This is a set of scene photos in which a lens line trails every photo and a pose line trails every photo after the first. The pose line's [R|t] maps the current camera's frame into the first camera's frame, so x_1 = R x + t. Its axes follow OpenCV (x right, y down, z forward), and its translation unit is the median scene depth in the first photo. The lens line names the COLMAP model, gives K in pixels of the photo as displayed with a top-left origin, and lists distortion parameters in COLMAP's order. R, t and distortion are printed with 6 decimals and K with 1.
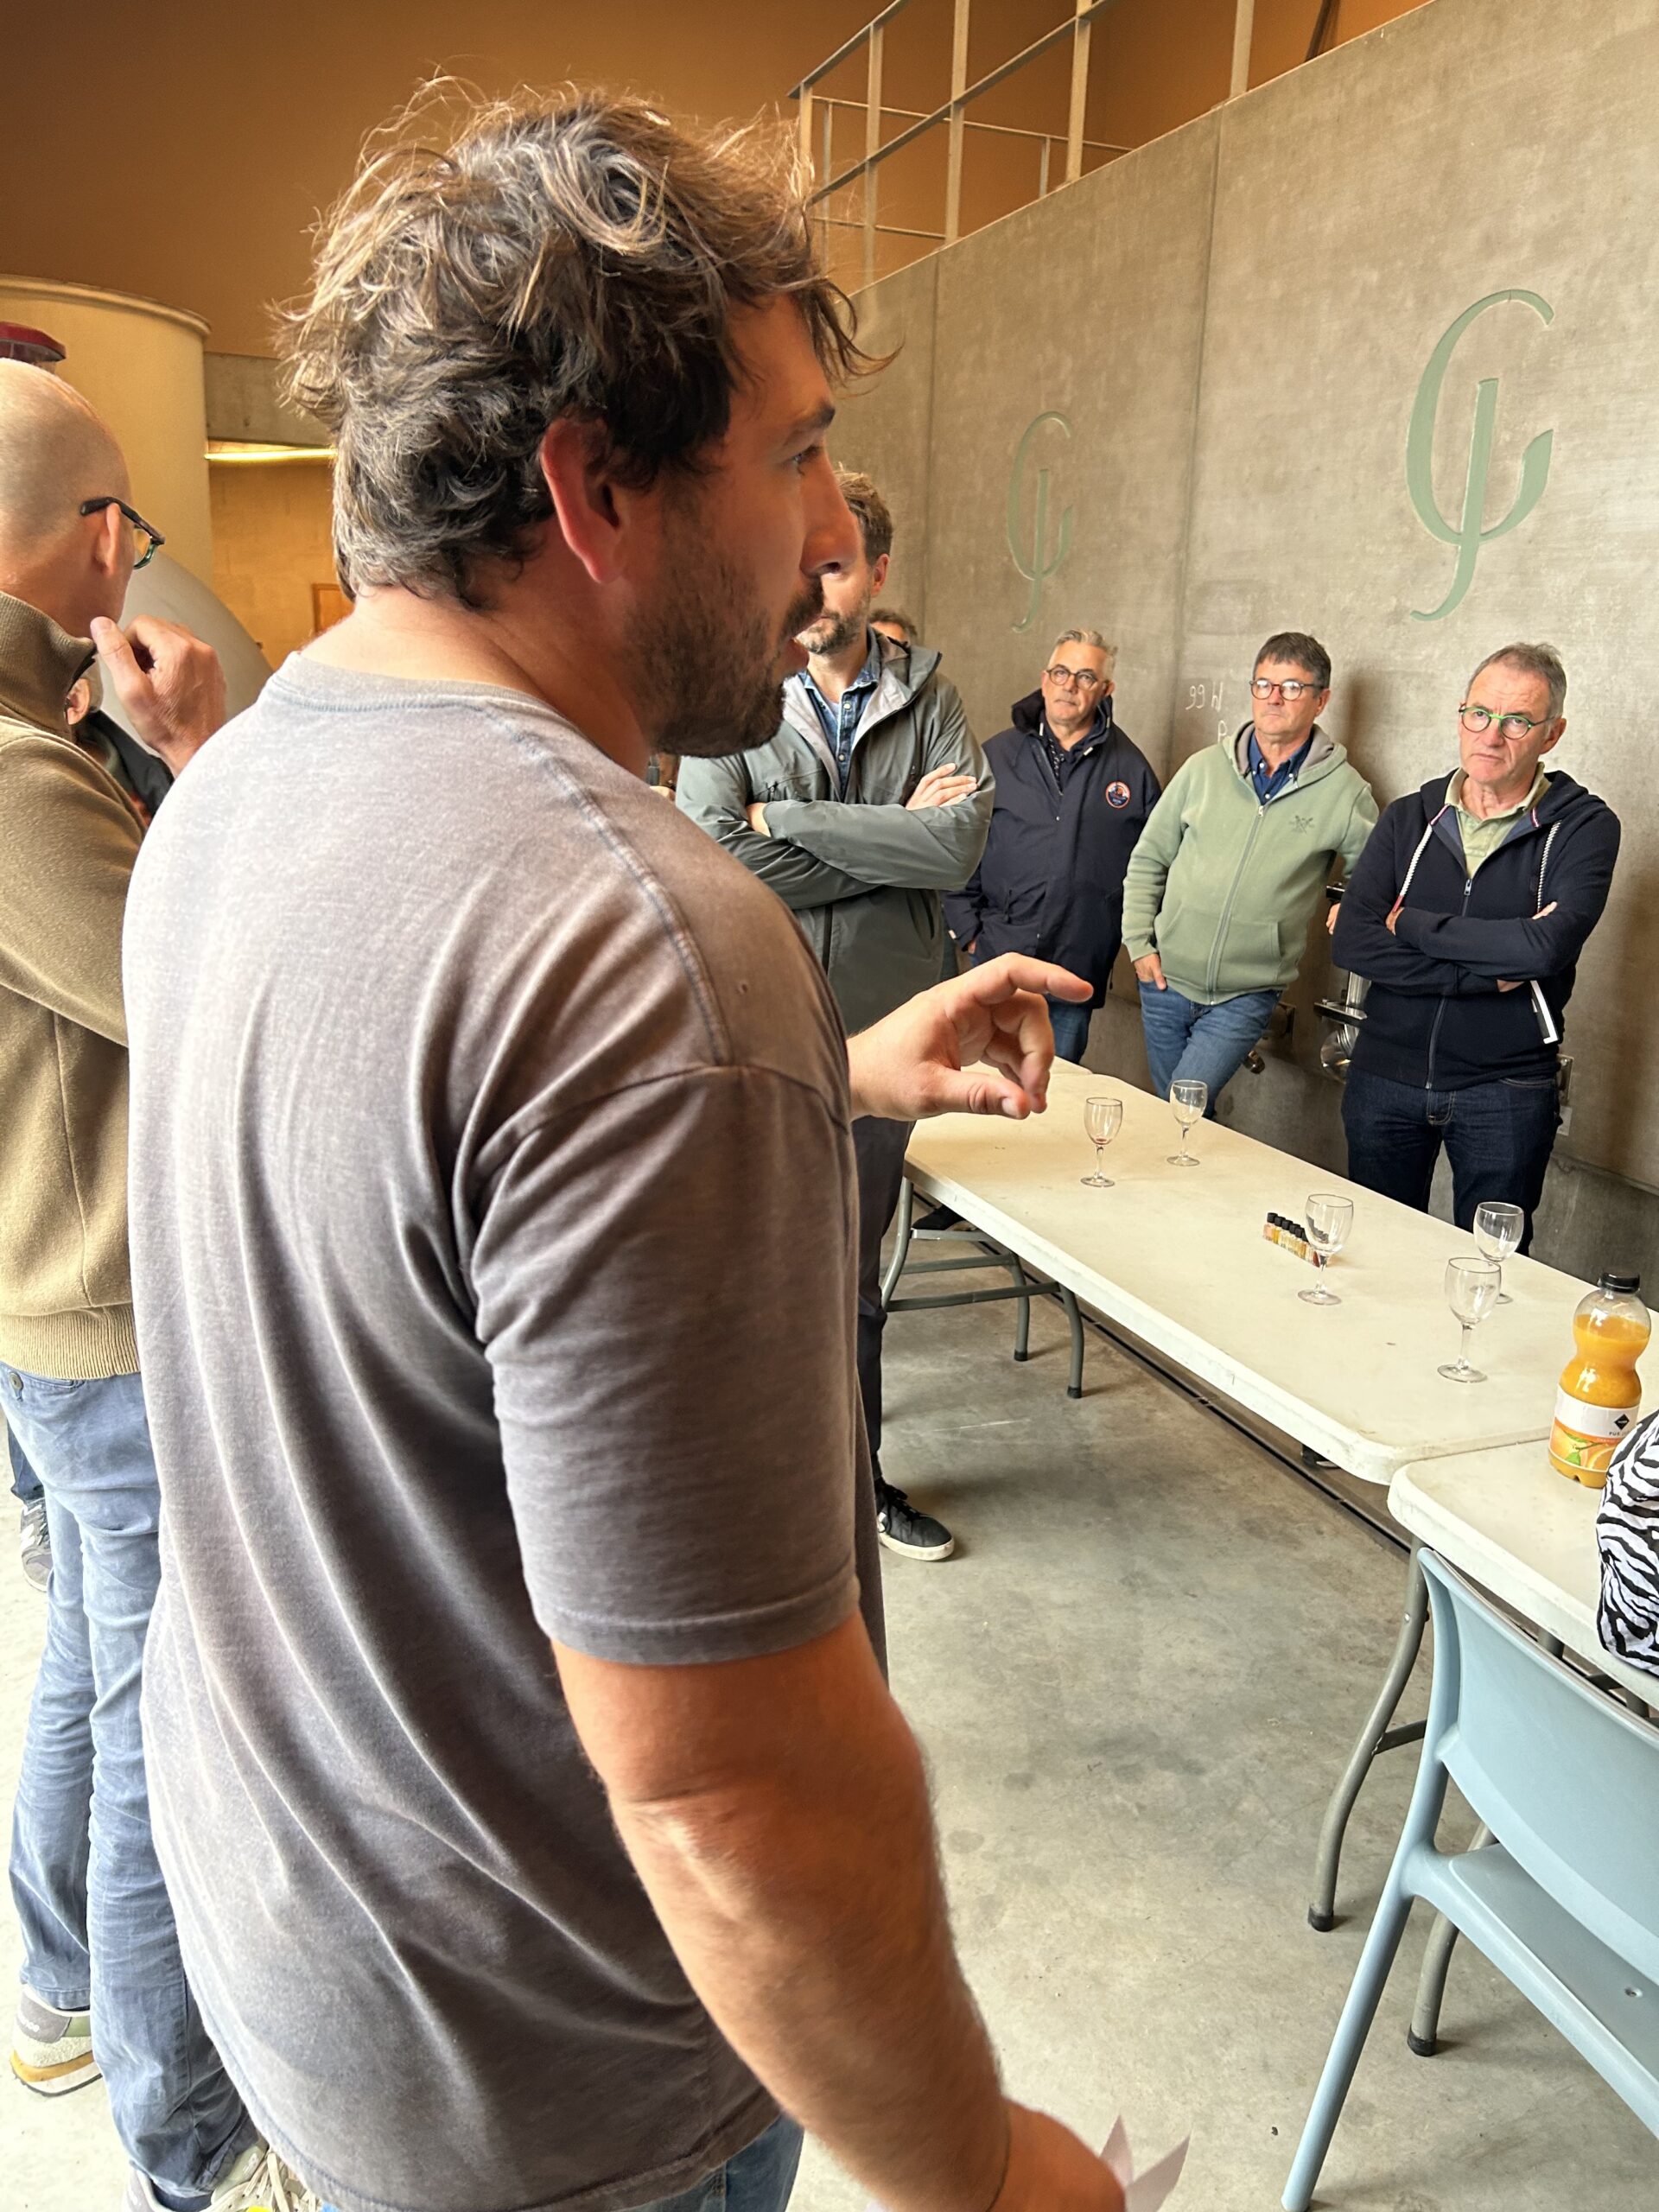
lens RADIAL K [[1690.2, 0, 822.6], [0, 1690.2, 1105.3], [0, 0, 1]] dist [0.036707, -0.046817]
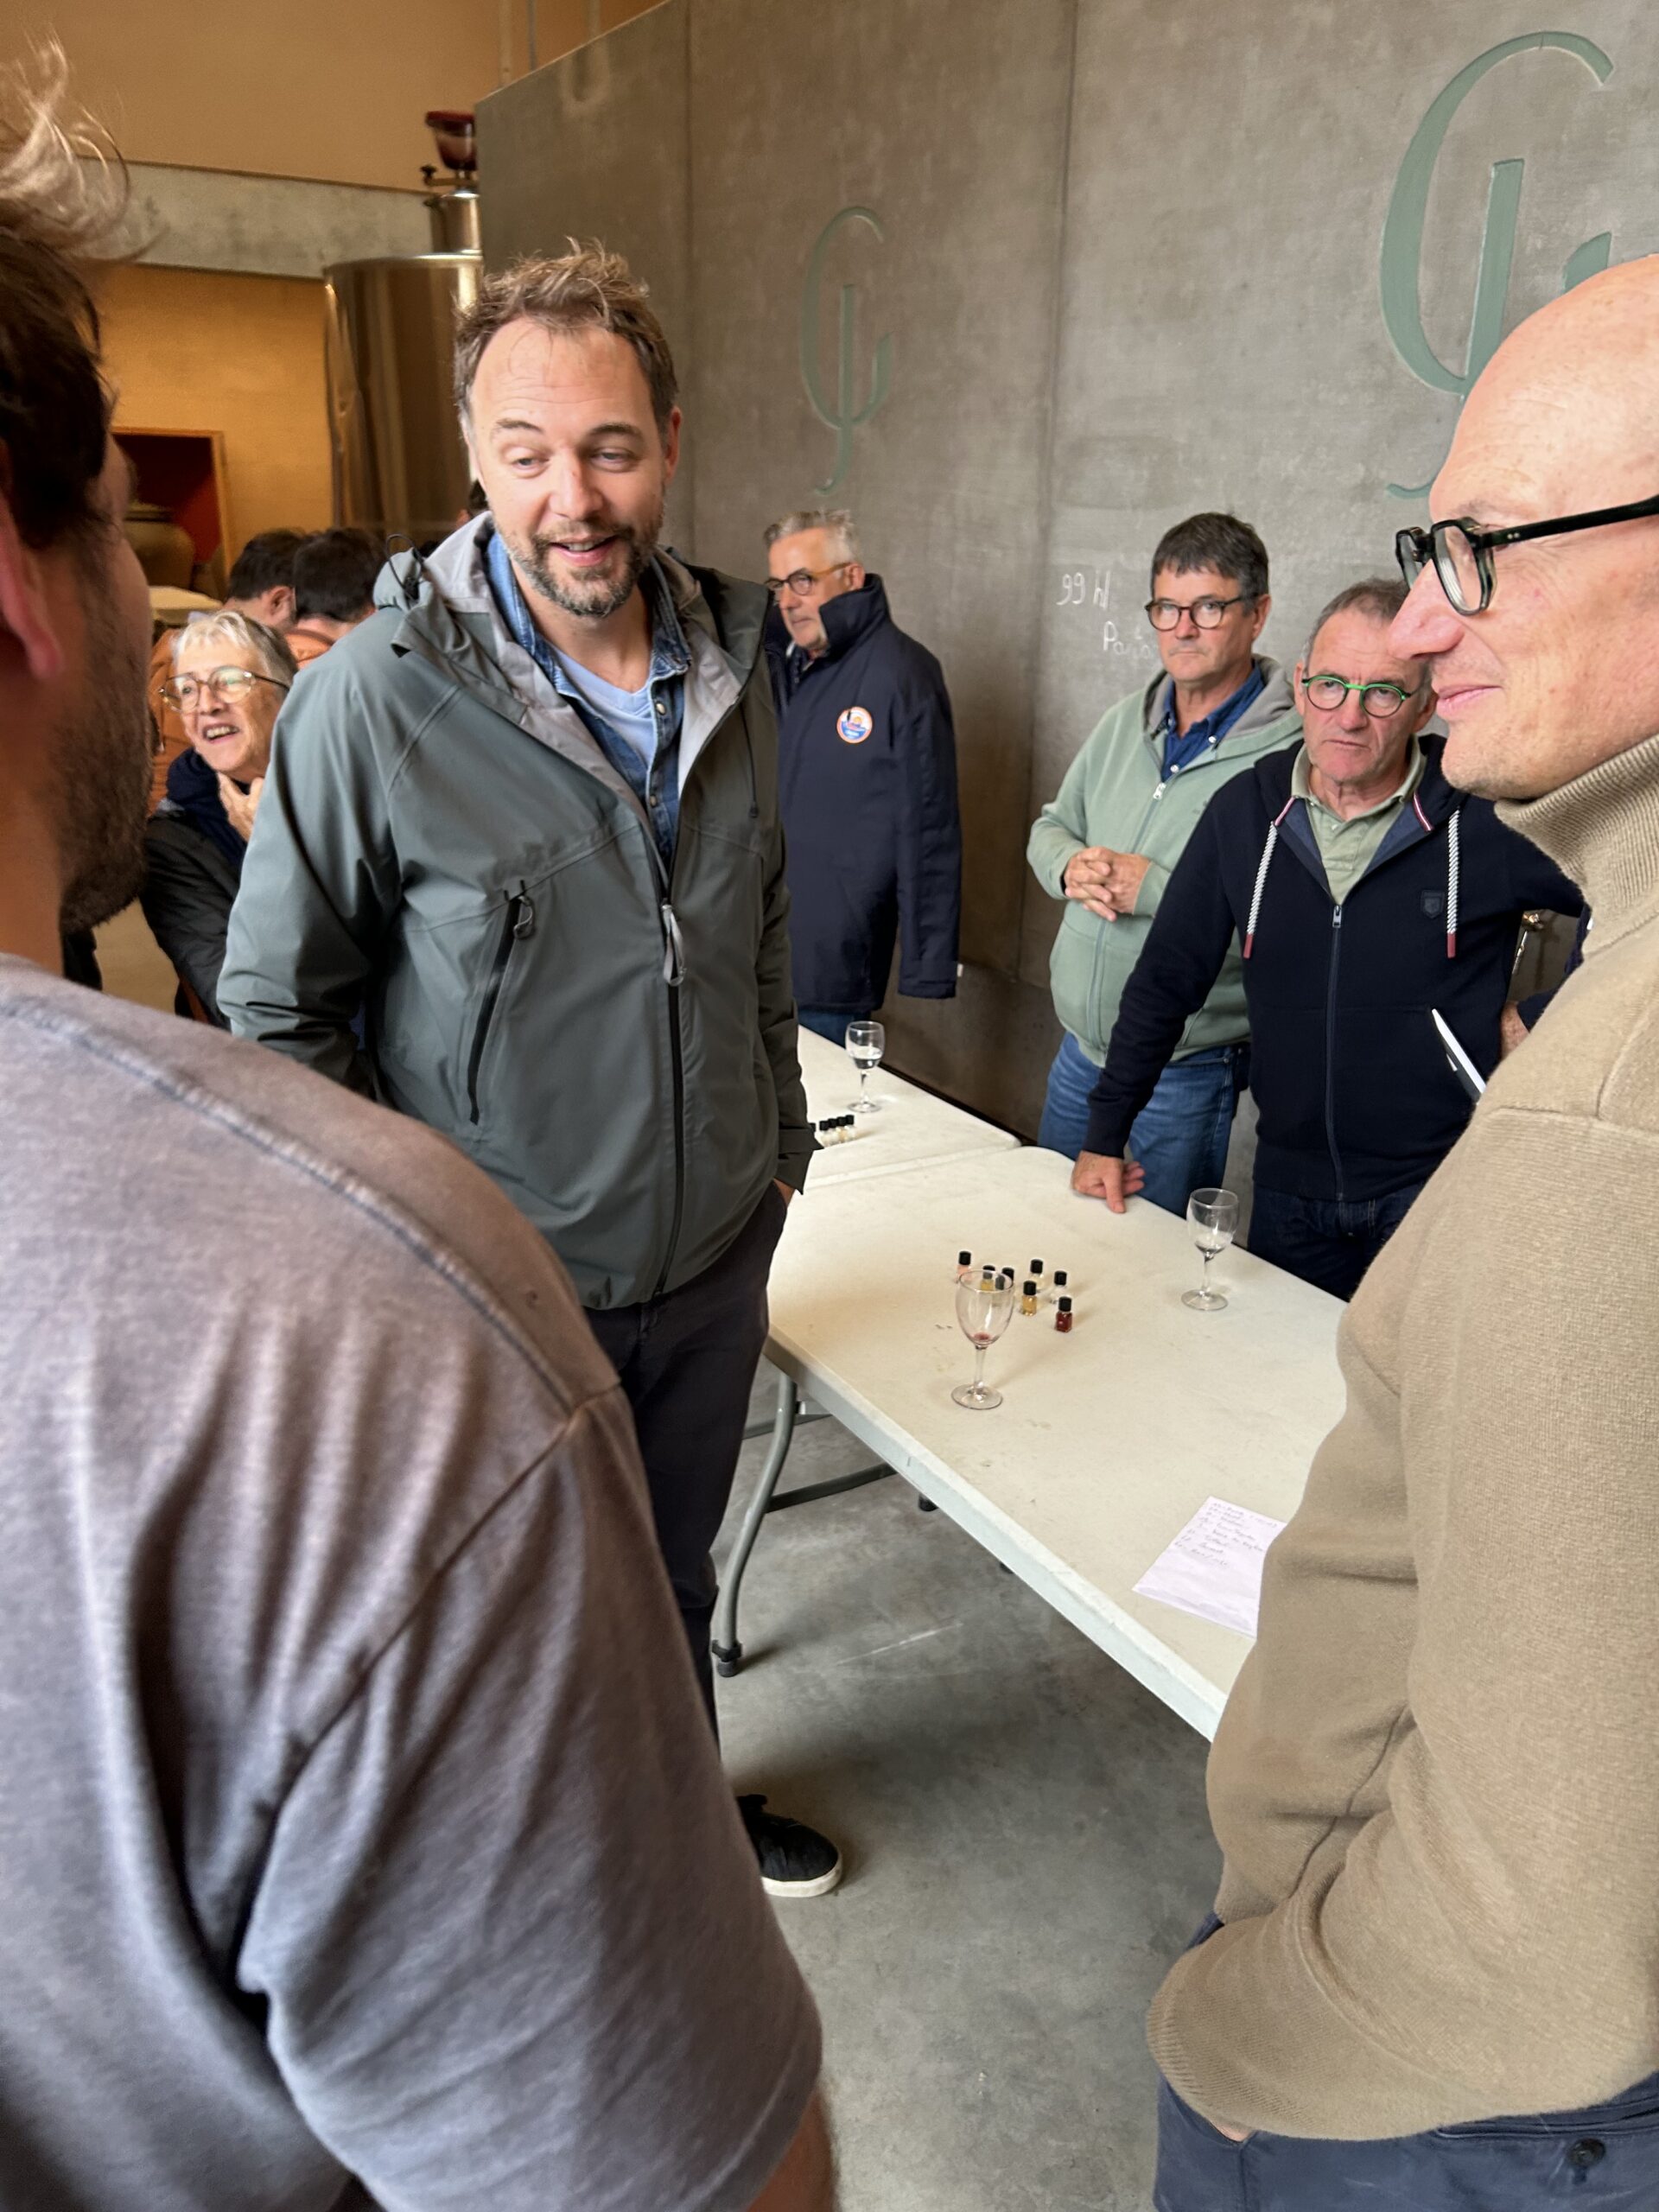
lens RADIAL K [[1690.2, 0, 835.2], [0, 1690.2, 1115.2], [0, 0, 1]] dist [0.036707, -0.046817]
pose [[0.985901, -0.063224, 0.154923, -0.025376], [0.048427, 0.994057, 0.097498, -0.086558], [-0.160166, -0.088621, 0.983104, 0.241706]]
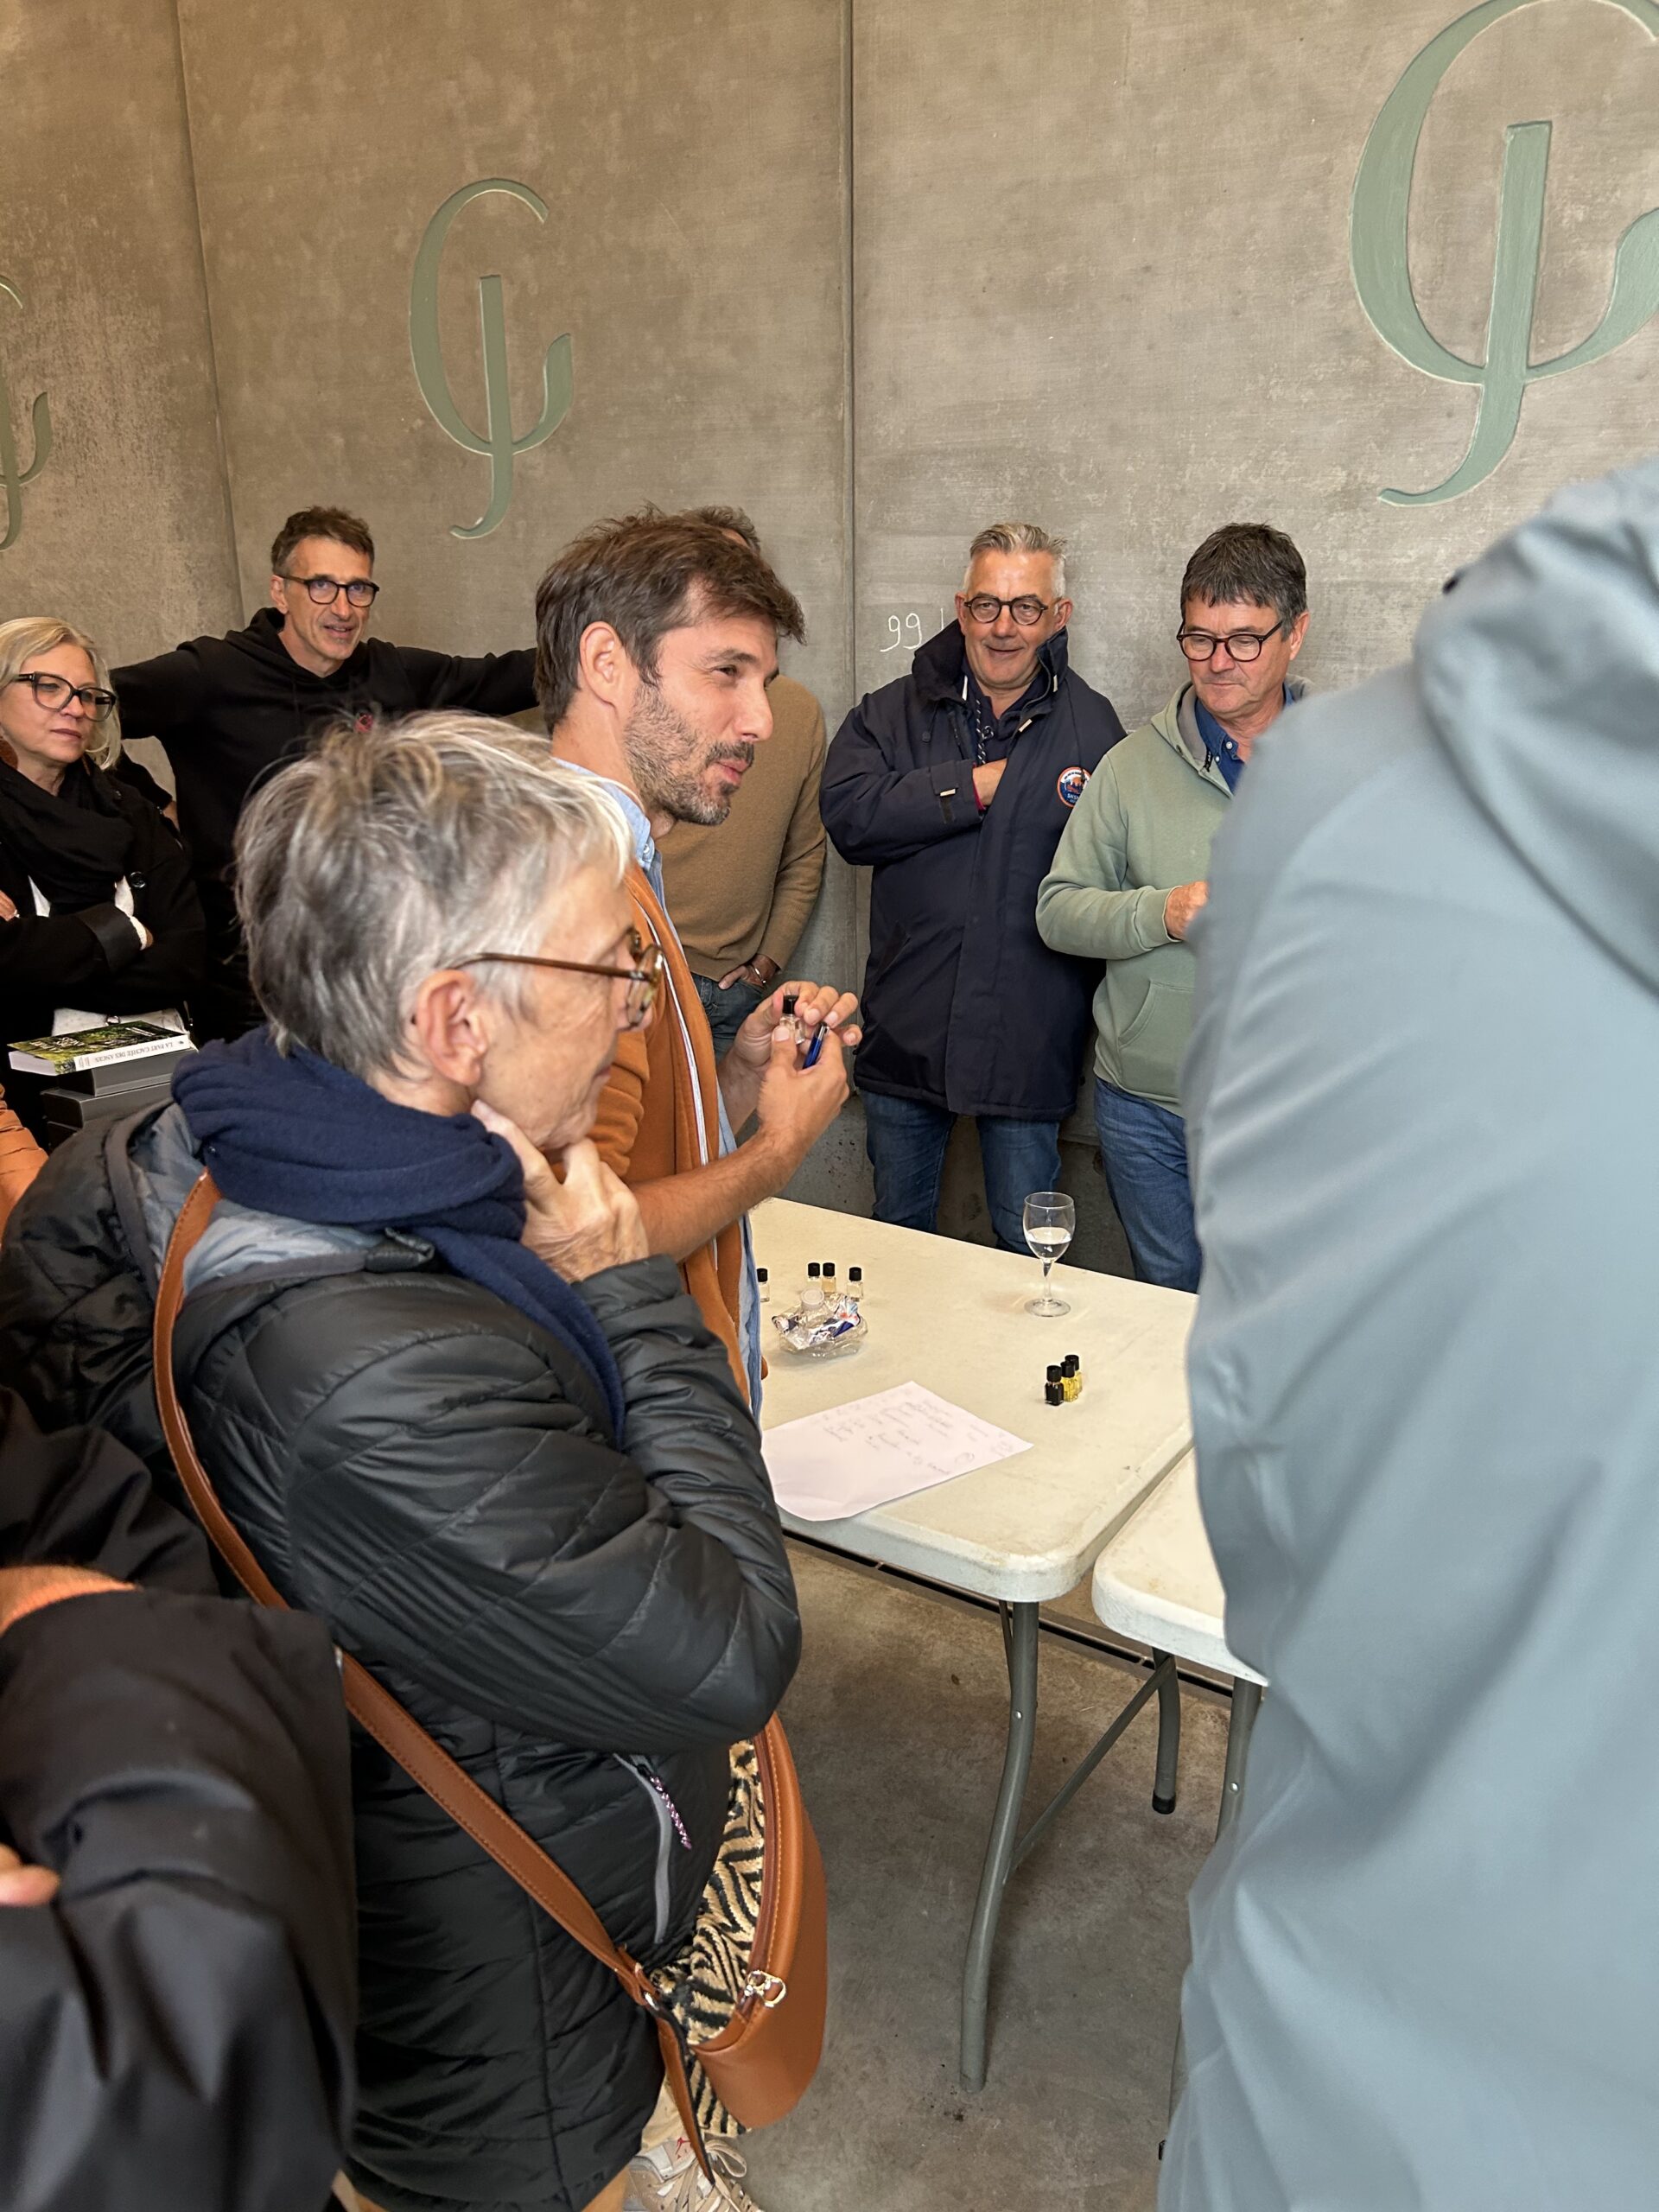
lens RADIAL K [[1690.2, 0, 832.7], [0, 1690.2, 1102.8], [0, 0, 1]] dist [0.036707, -0.046817]
pose [[0.812633, -0.211989, 0.542851, -0.208763], [0.182557, 0.977209, 0.108327, -0.147900], [-0.553444, 0.011071, 0.832813, 0.501411]]
